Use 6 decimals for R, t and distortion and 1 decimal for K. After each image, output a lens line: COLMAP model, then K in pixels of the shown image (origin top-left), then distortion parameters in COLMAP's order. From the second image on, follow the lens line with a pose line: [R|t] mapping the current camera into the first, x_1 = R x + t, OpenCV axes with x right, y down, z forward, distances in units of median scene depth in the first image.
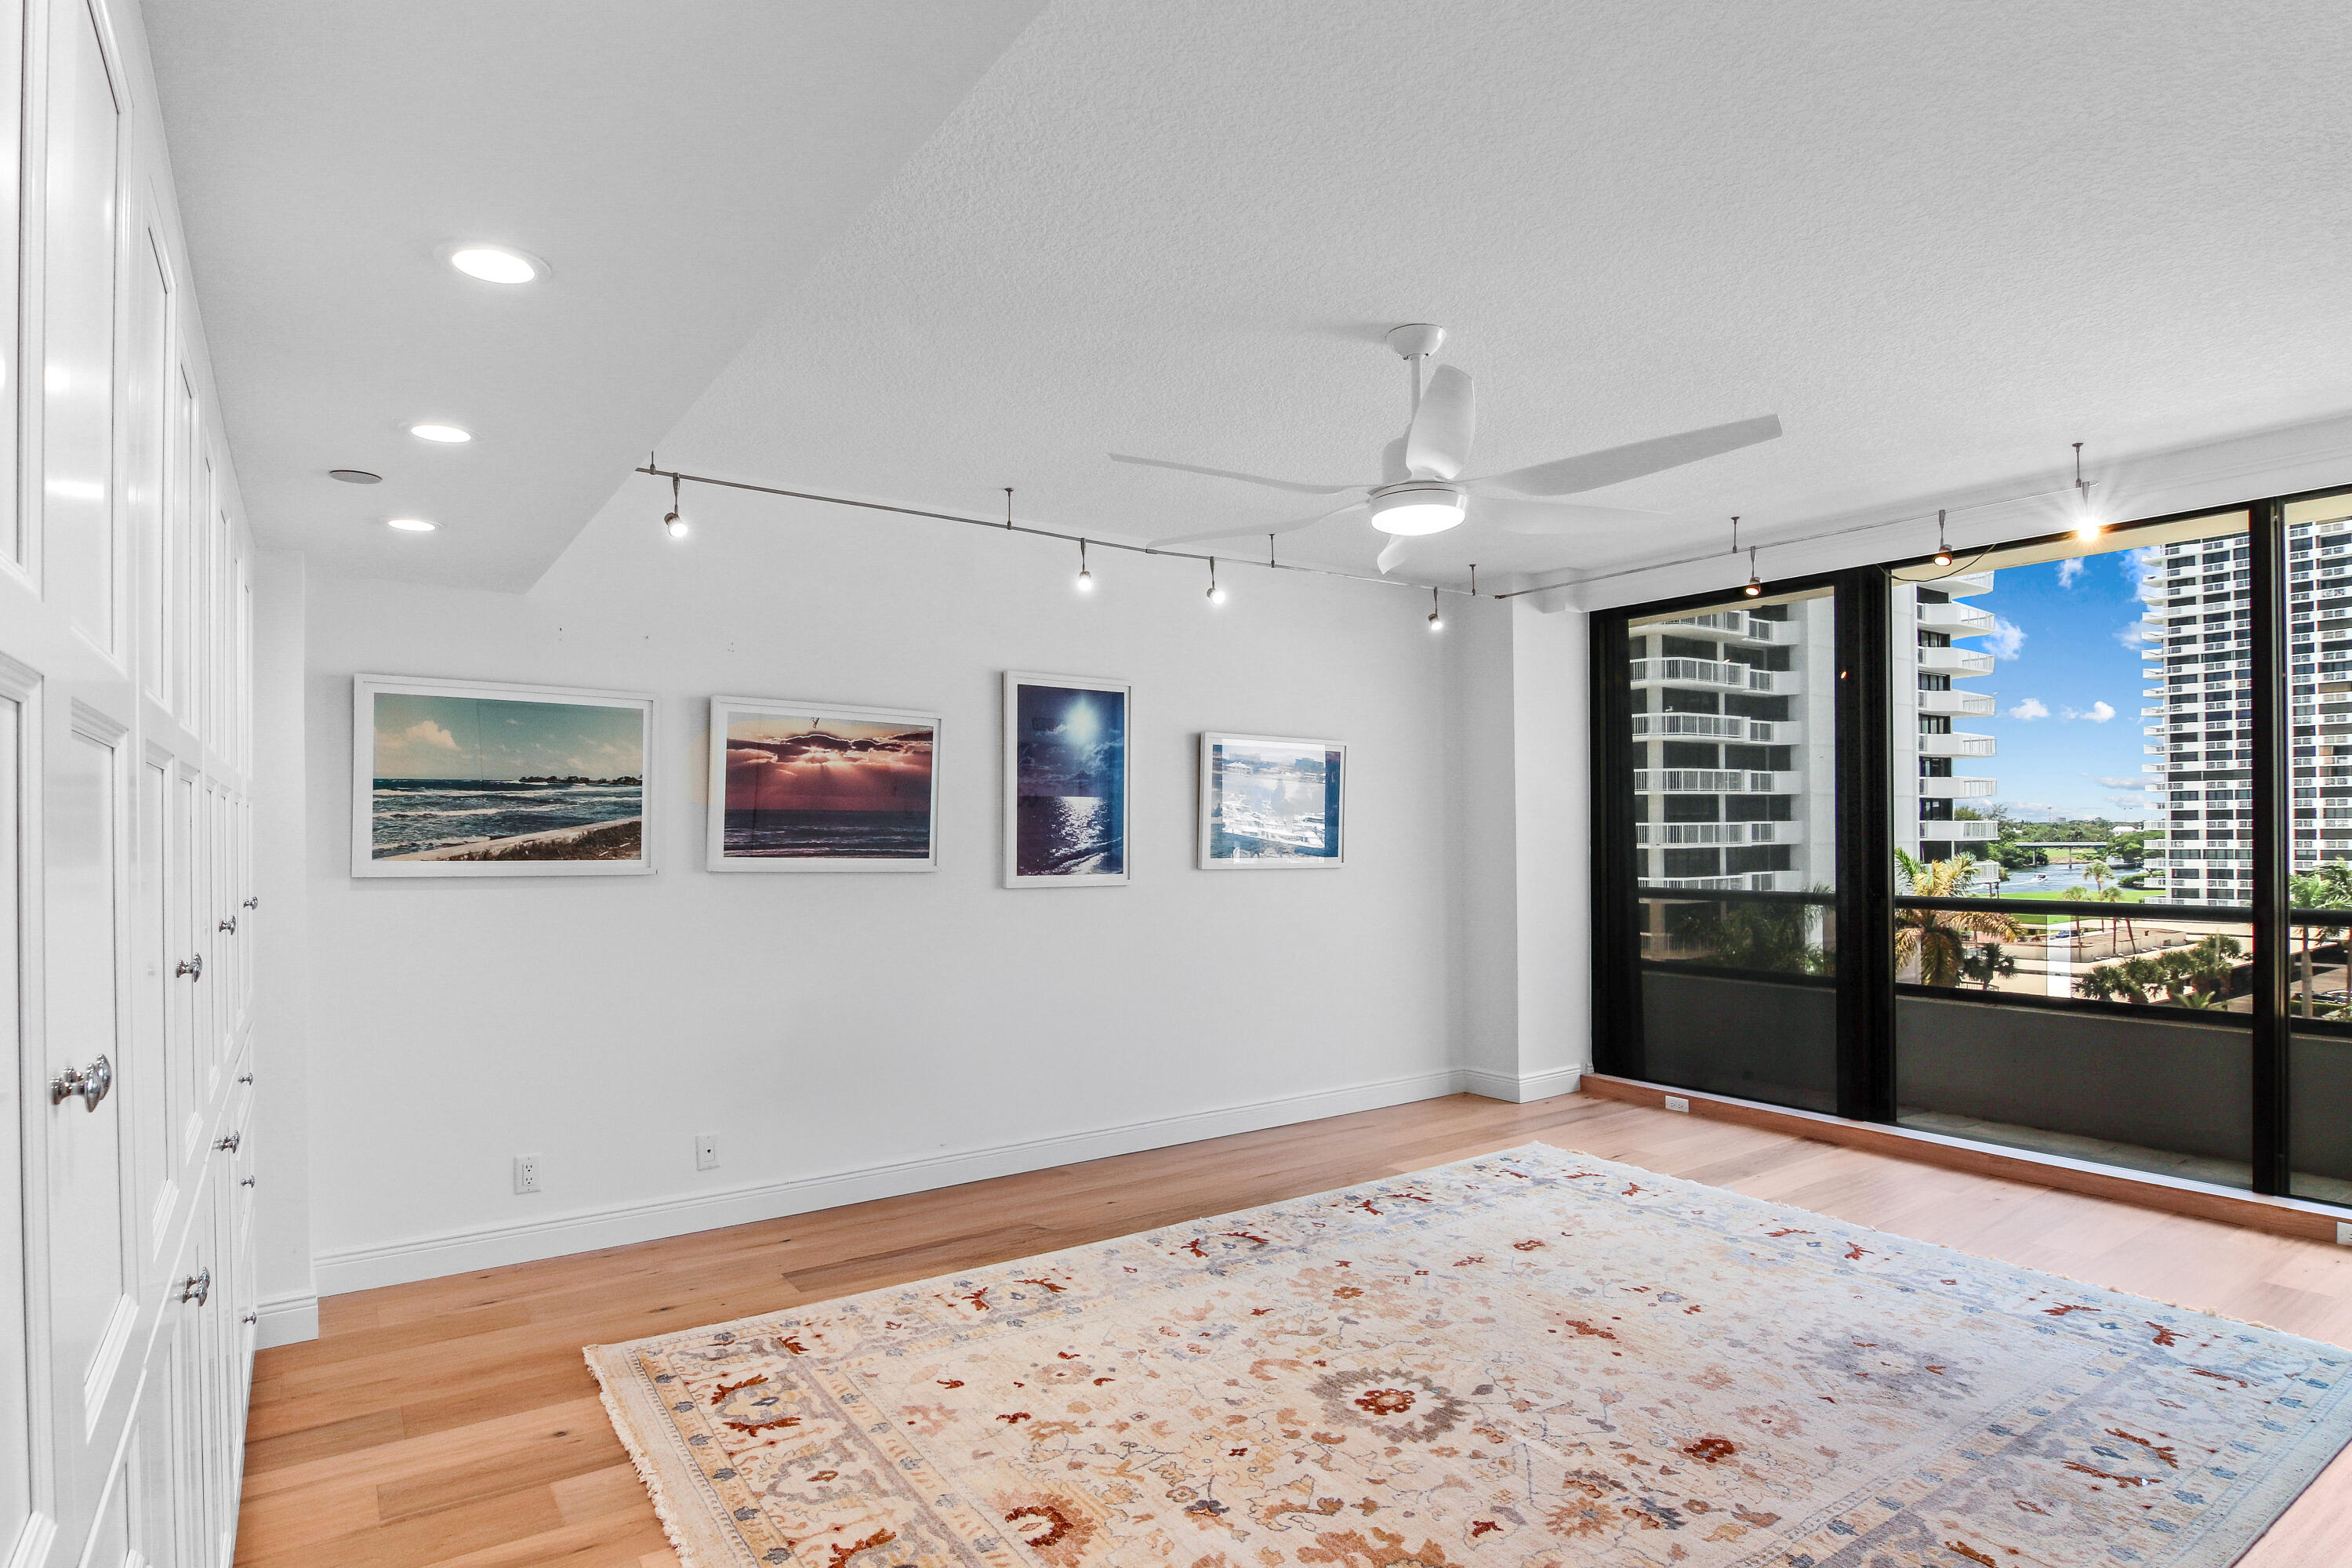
lens RADIAL K [[1223.0, 0, 1172.4], [0, 1223.0, 807.9], [0, 0, 1]] dist [-0.007468, -0.009179]
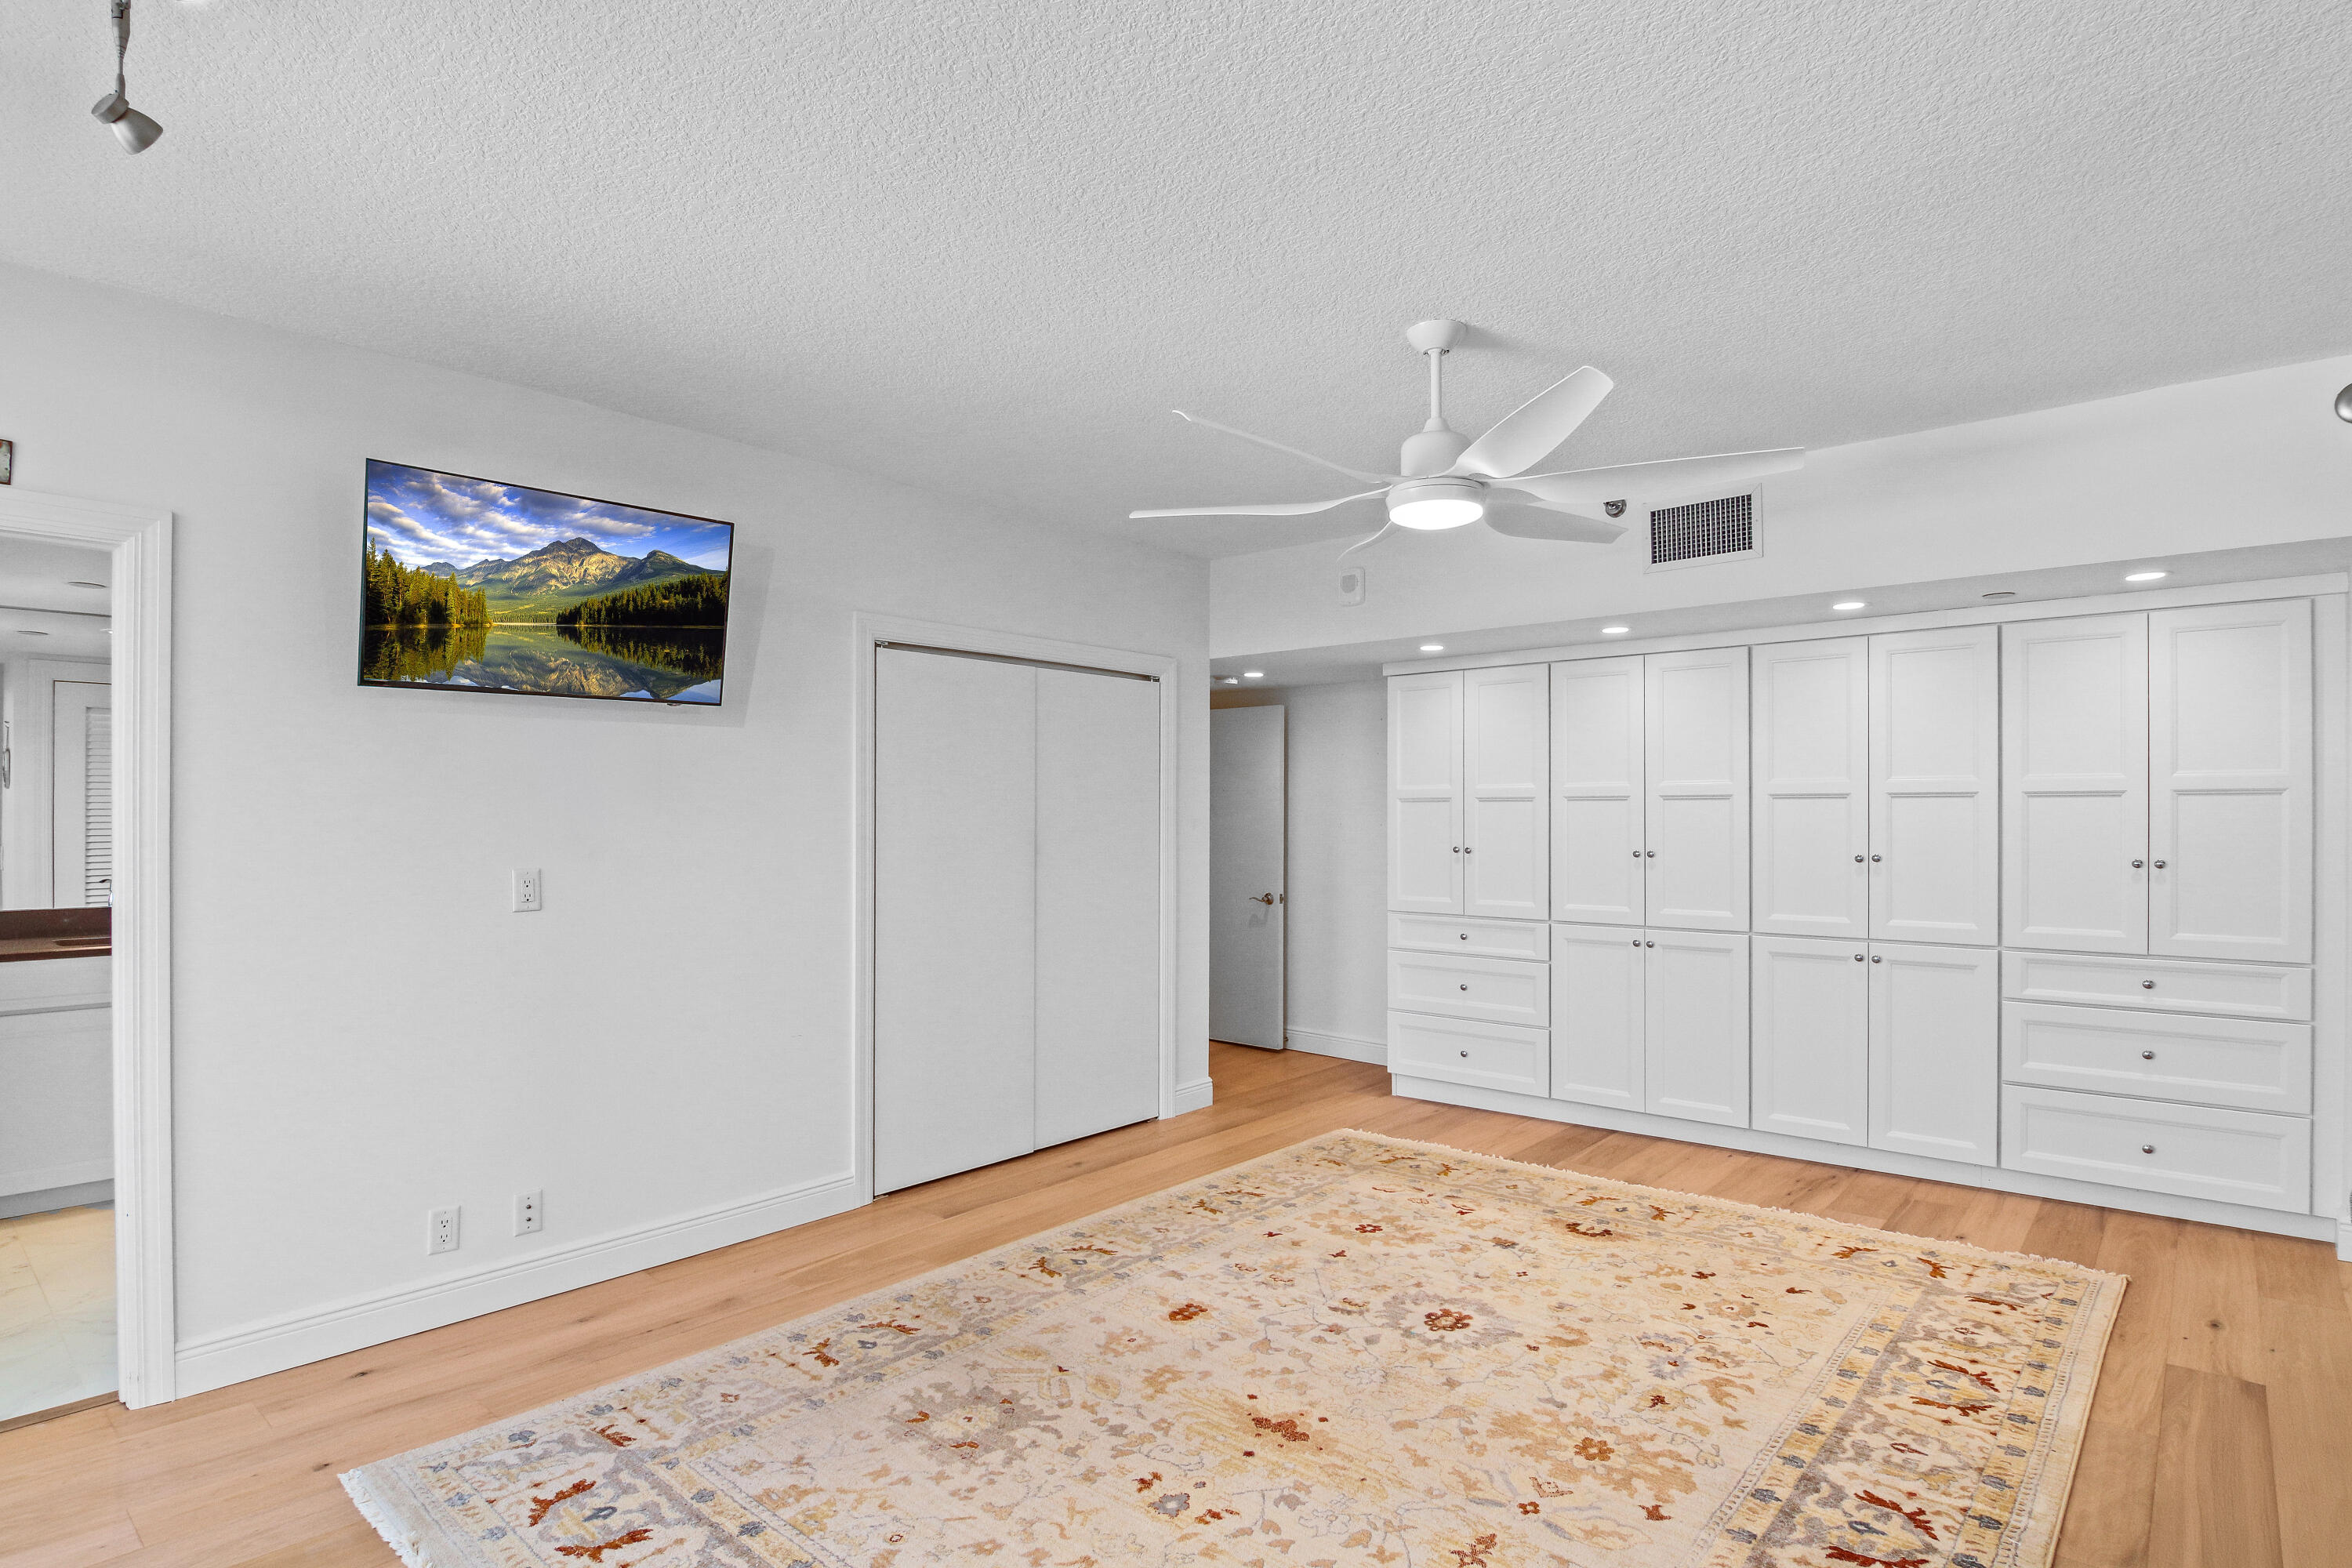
lens RADIAL K [[1223.0, 0, 1175.5], [0, 1223.0, 796.2], [0, 0, 1]] dist [-0.007468, -0.009179]
pose [[-0.967774, 0.006003, -0.251750, 0.671214], [0.014279, 0.999415, -0.031062, 0.026032], [0.251417, -0.033656, -0.967294, 1.953370]]
